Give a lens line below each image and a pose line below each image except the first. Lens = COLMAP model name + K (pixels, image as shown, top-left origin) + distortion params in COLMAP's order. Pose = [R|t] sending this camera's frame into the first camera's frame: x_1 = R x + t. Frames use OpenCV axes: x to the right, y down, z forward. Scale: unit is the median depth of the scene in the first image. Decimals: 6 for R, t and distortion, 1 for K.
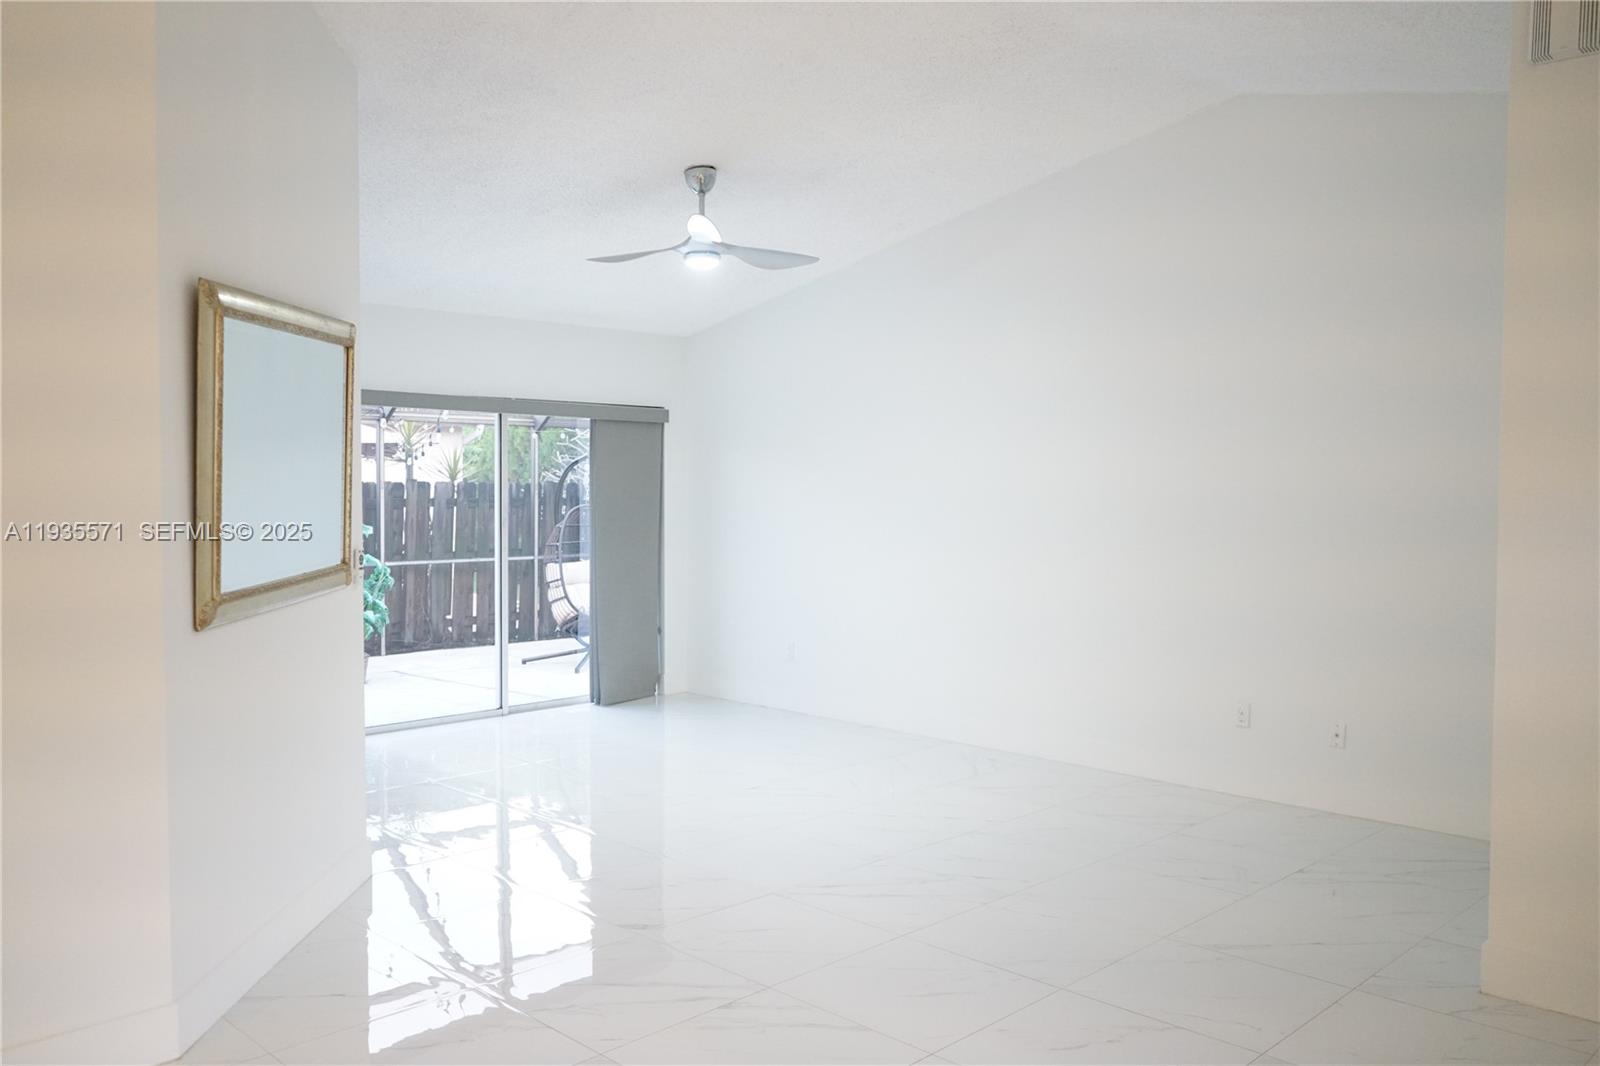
lens RADIAL K [[1248.7, 0, 800.0], [0, 1248.7, 533.0], [0, 0, 1]] dist [-0.004903, -0.001106]
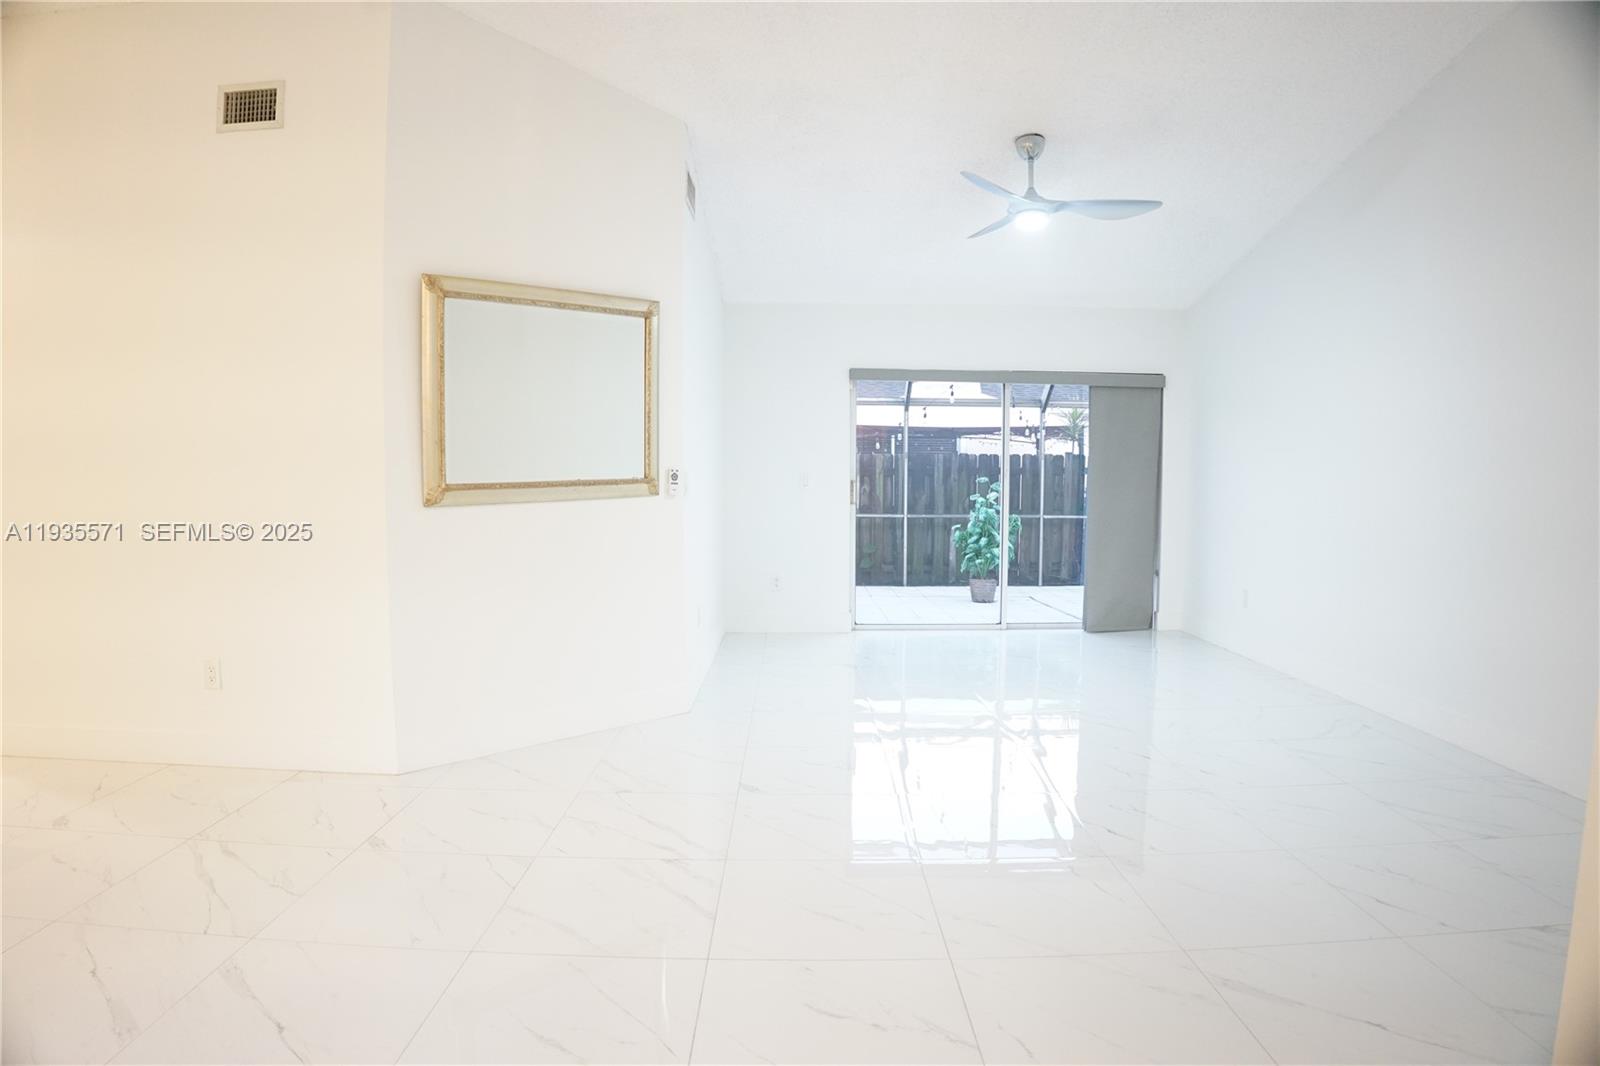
lens RADIAL K [[913.7, 0, 800.0], [0, 913.7, 533.0], [0, 0, 1]] dist [-0.154969, 0.042551]
pose [[0.710320, 0.043889, -0.702509, 0.241072], [-0.026889, 0.999018, 0.035225, 0.023960], [0.703365, -0.006132, 0.710802, 0.219883]]
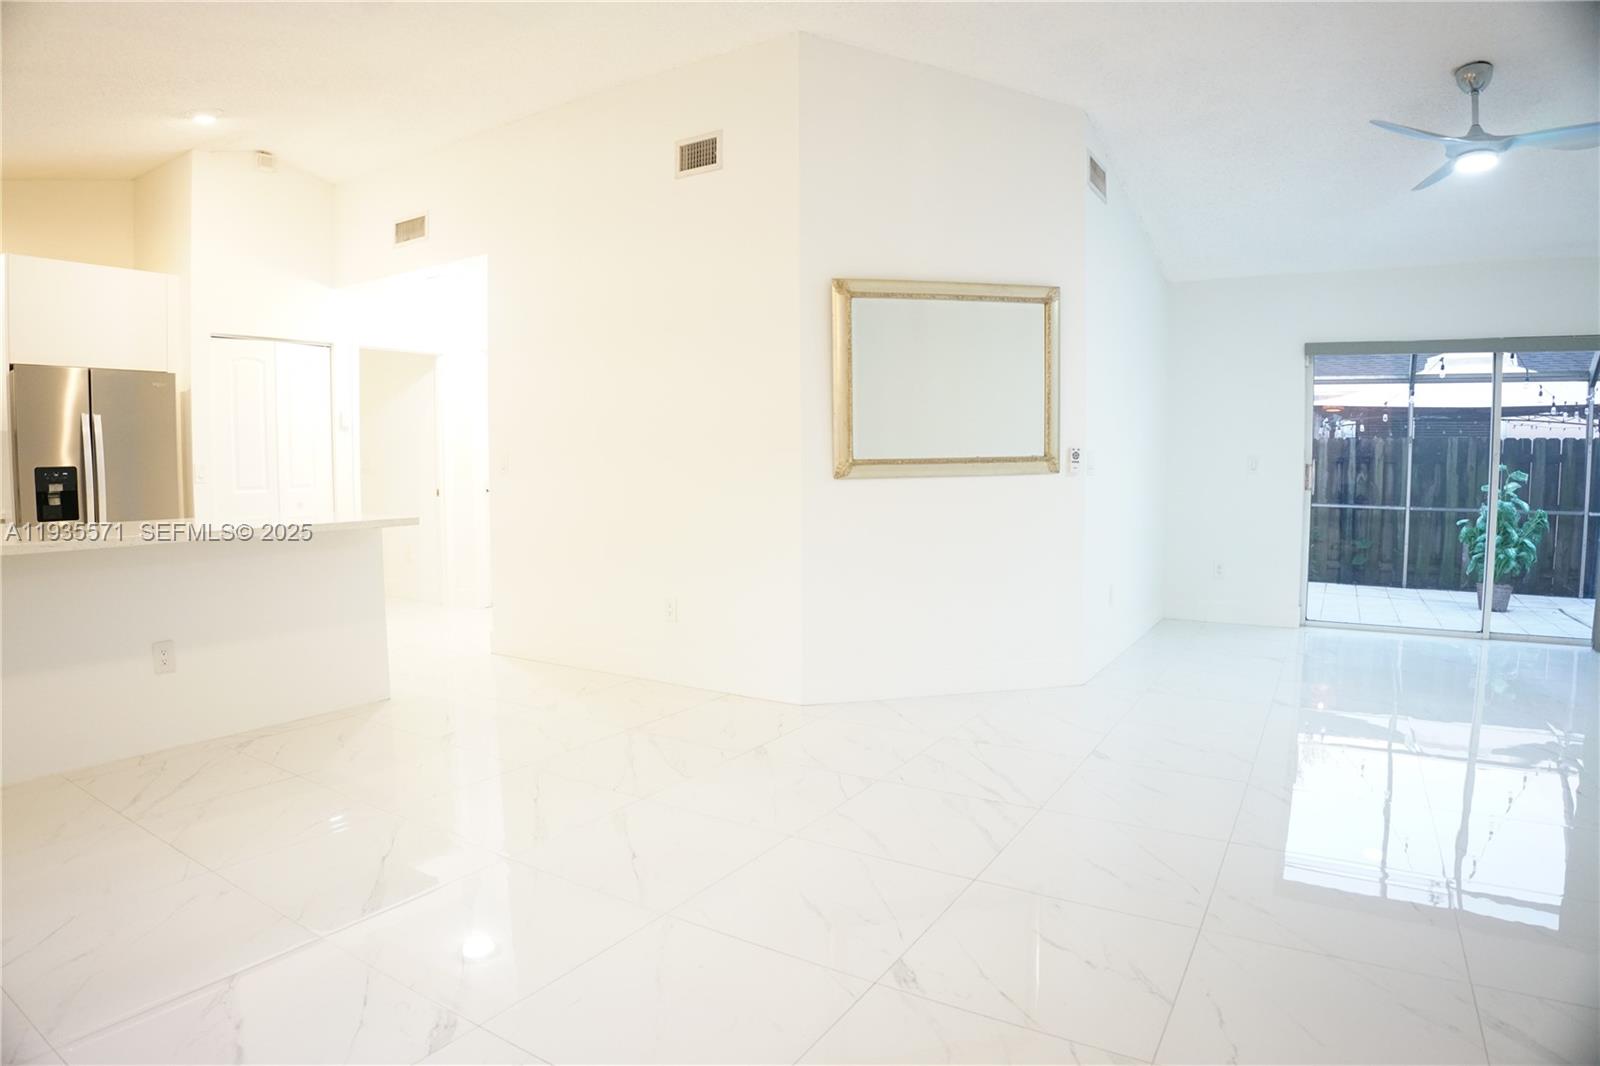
lens RADIAL K [[913.7, 0, 800.0], [0, 913.7, 533.0], [0, 0, 1]] dist [-0.154969, 0.042551]
pose [[0.230929, 0.072009, -0.970302, 0.307423], [-0.034649, 0.997234, 0.065762, 0.028743], [0.972353, 0.018433, 0.232785, 0.260116]]
